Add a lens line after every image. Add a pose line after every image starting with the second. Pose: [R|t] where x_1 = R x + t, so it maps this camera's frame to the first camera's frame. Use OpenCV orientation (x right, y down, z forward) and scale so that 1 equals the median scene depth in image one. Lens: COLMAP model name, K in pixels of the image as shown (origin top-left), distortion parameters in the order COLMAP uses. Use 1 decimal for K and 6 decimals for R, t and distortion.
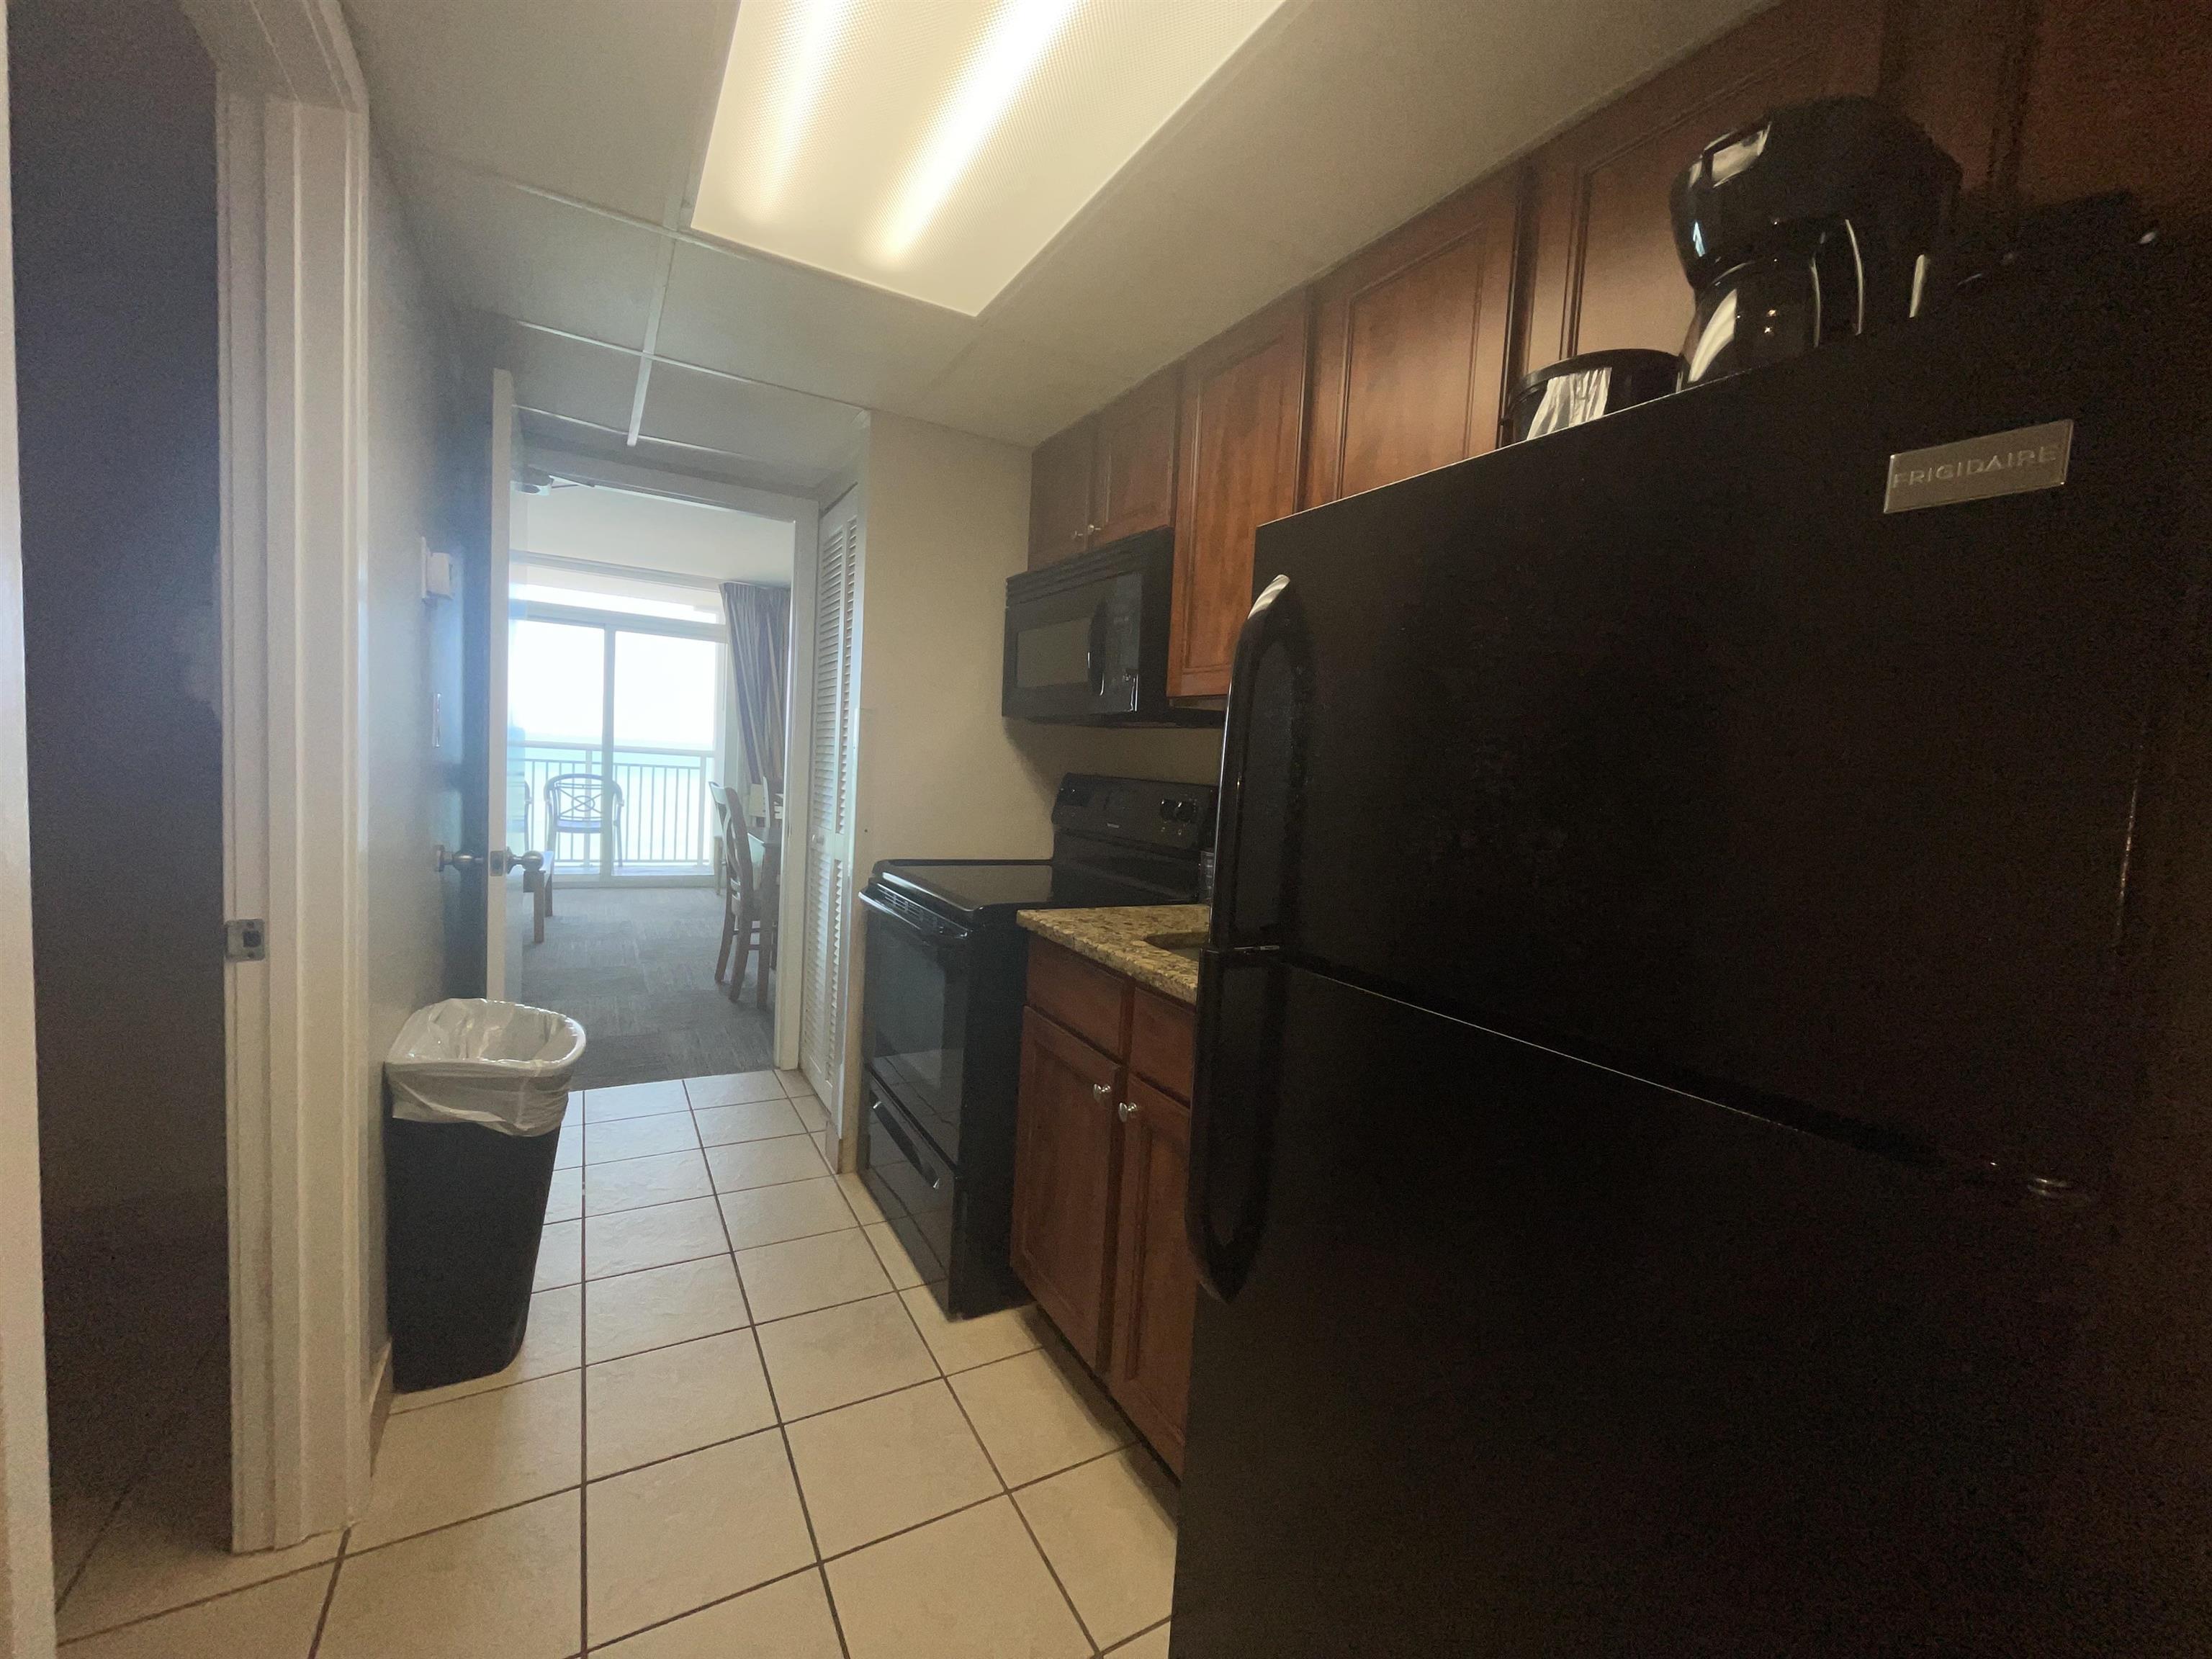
lens RADIAL K [[890.1, 0, 1103.3], [0, 890.1, 826.5], [0, 0, 1]] dist [0.018041, -0.009257]
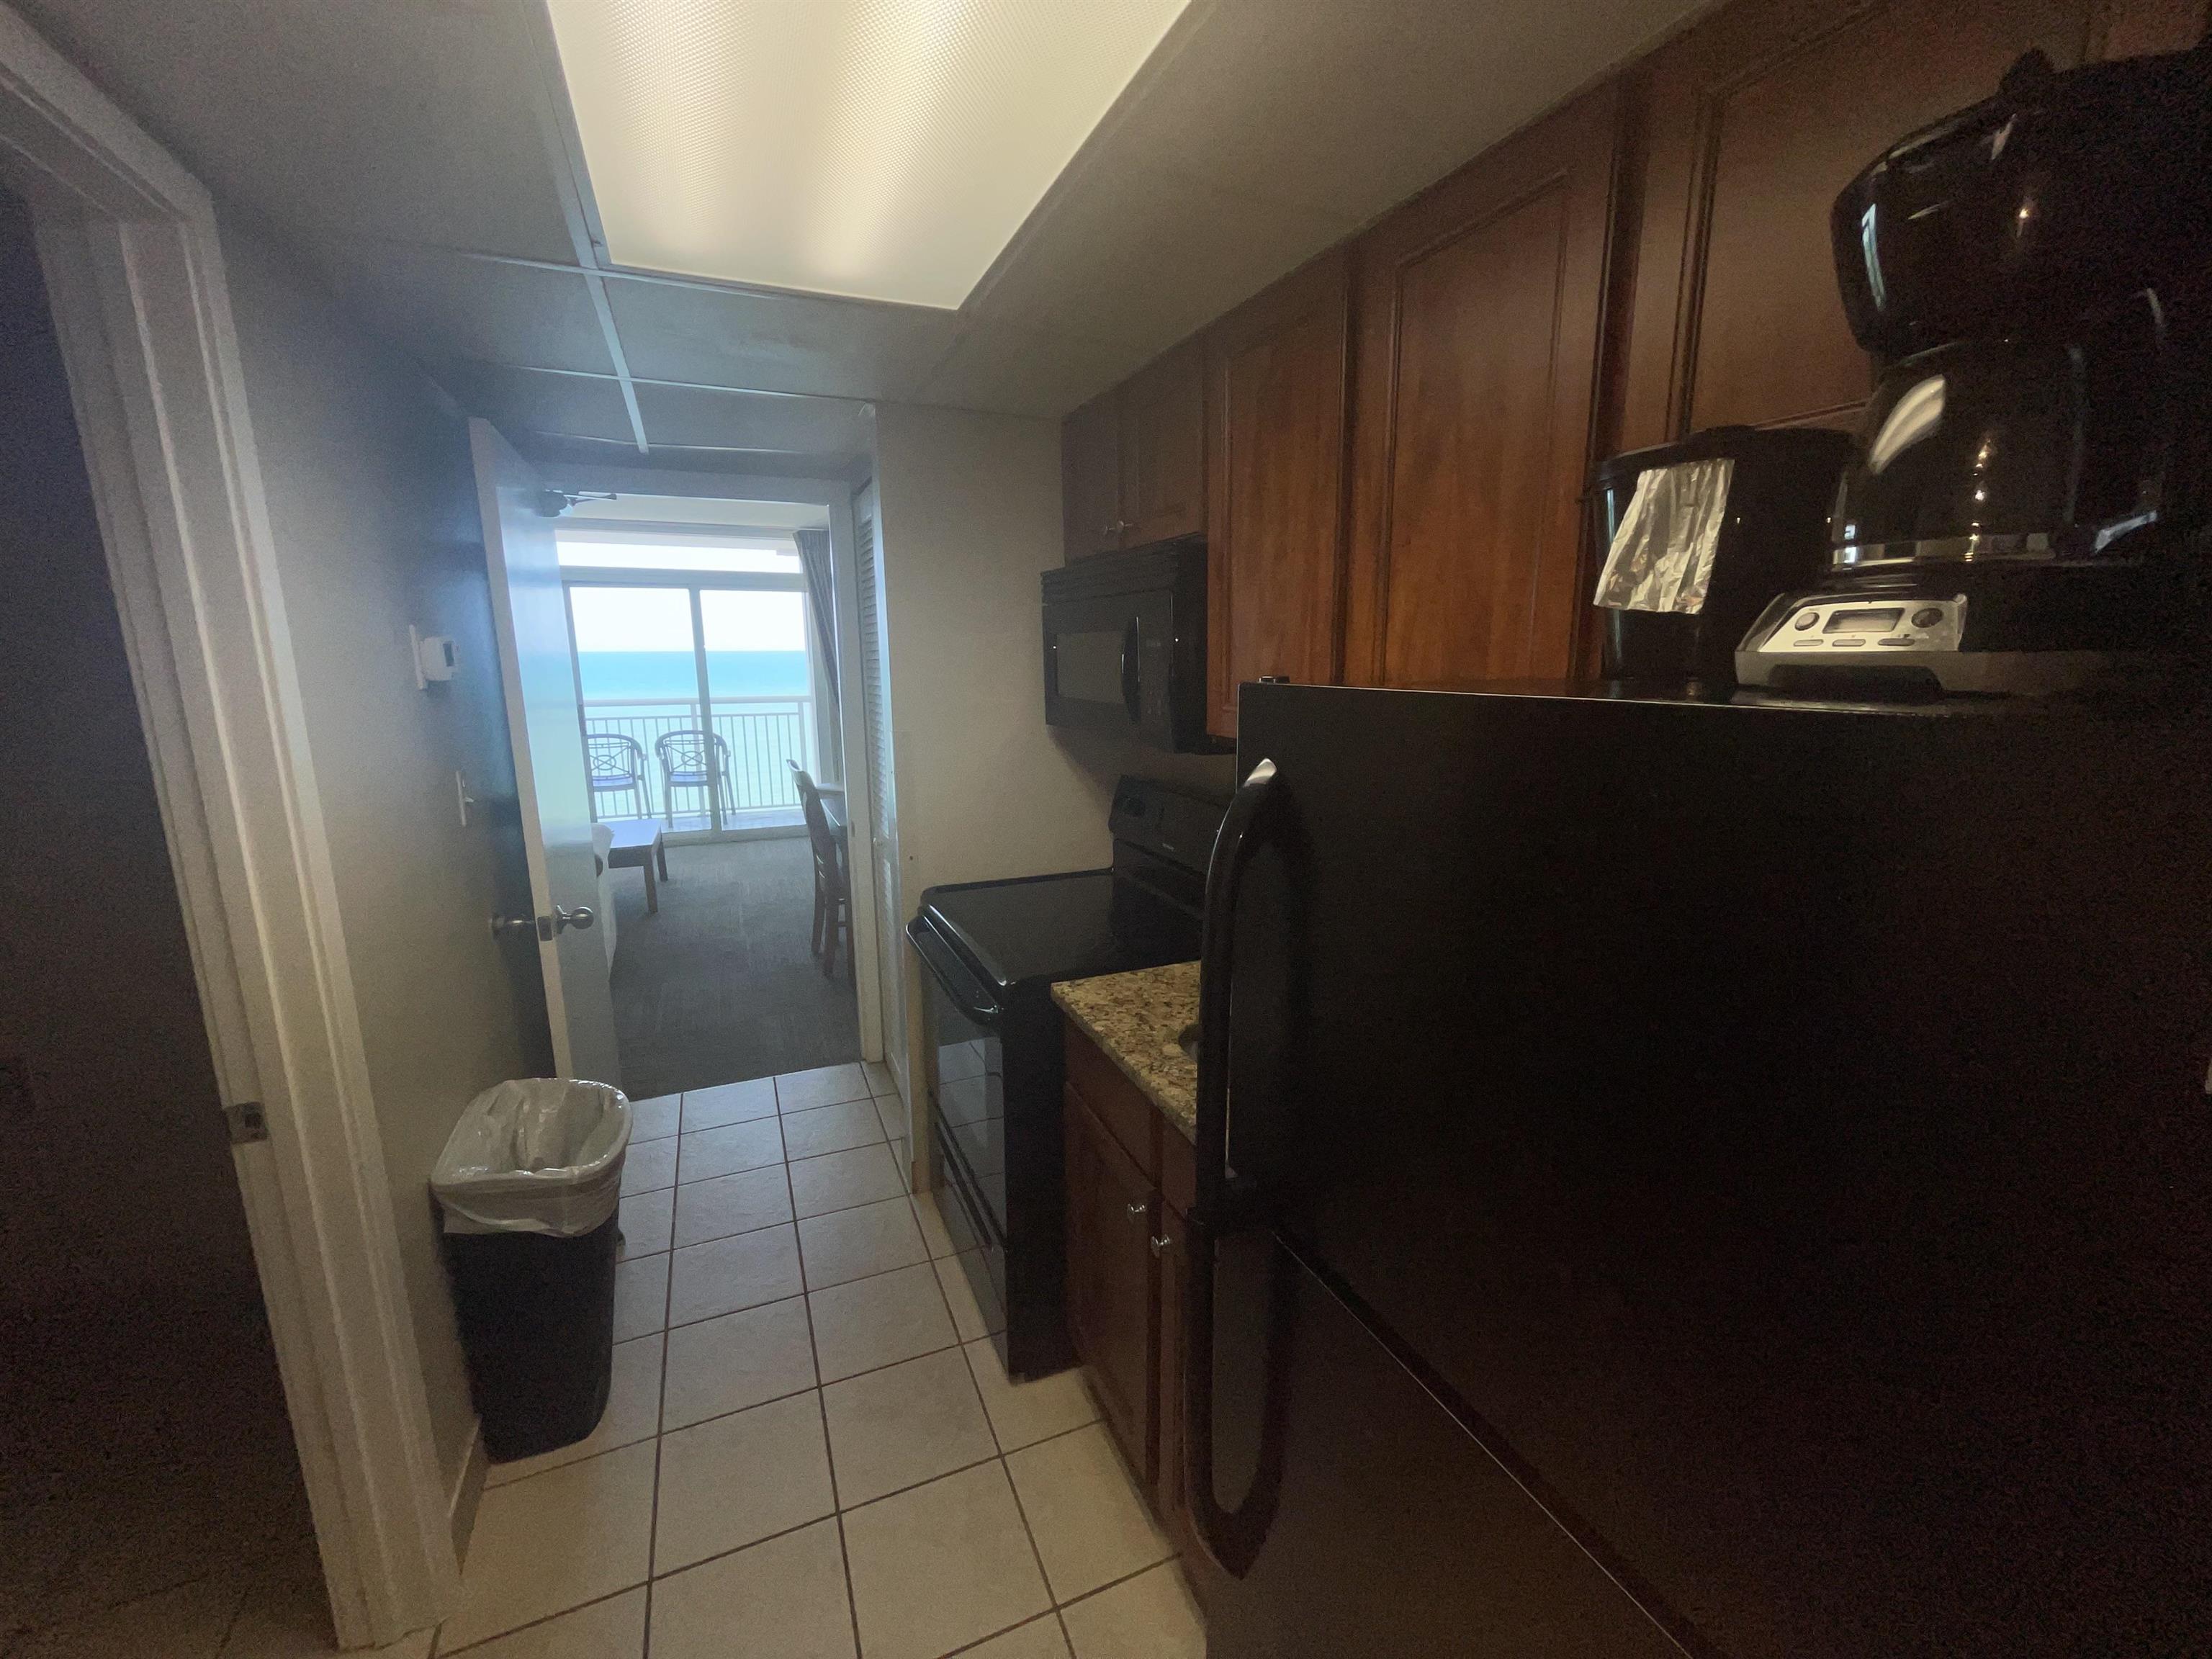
lens RADIAL K [[893.8, 0, 1106.0], [0, 893.8, 829.5], [0, 0, 1]] dist [-0.000331, 0.000141]
pose [[0.991307, -0.039966, -0.125348, 0.079993], [0.055024, 0.991360, 0.119067, -0.165024], [0.119507, -0.124929, 0.984942, 0.113216]]
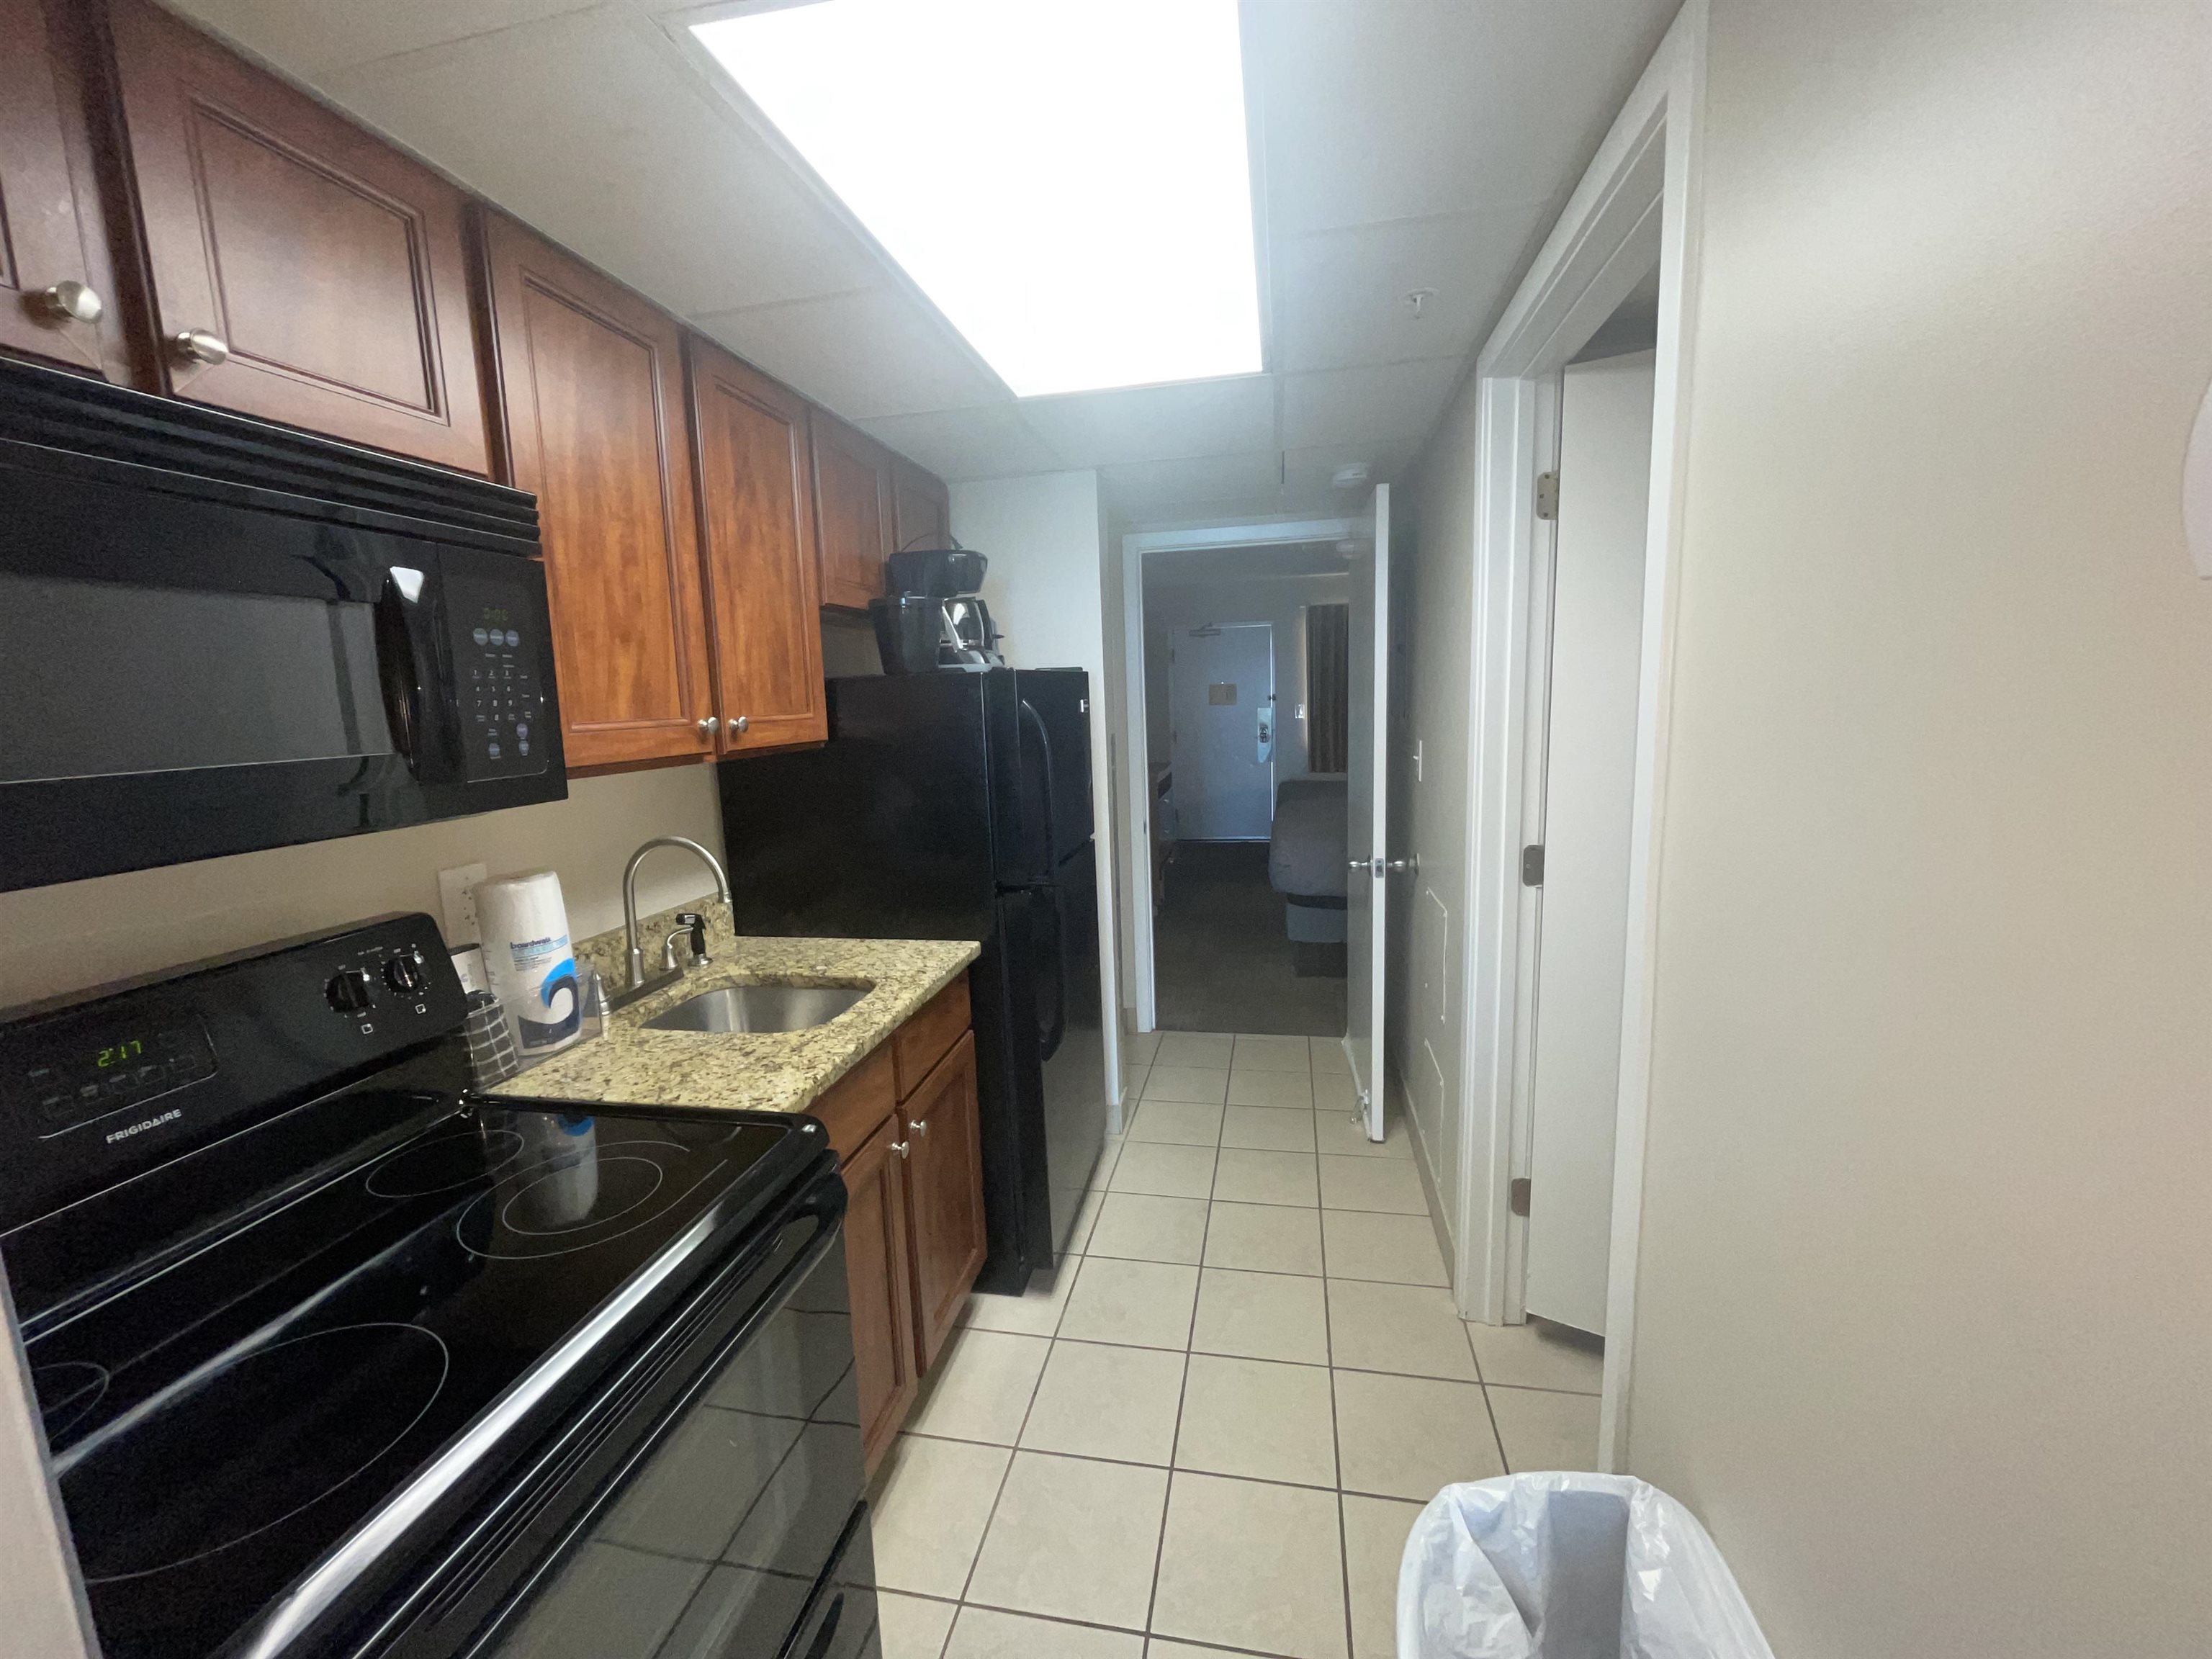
lens RADIAL K [[893.8, 0, 1106.0], [0, 893.8, 829.5], [0, 0, 1]] dist [-0.000331, 0.000141]
pose [[-0.755342, -0.131360, 0.642031, -0.647605], [0.038524, 0.969109, 0.243604, -0.246140], [-0.654198, 0.208738, -0.726948, 1.233421]]
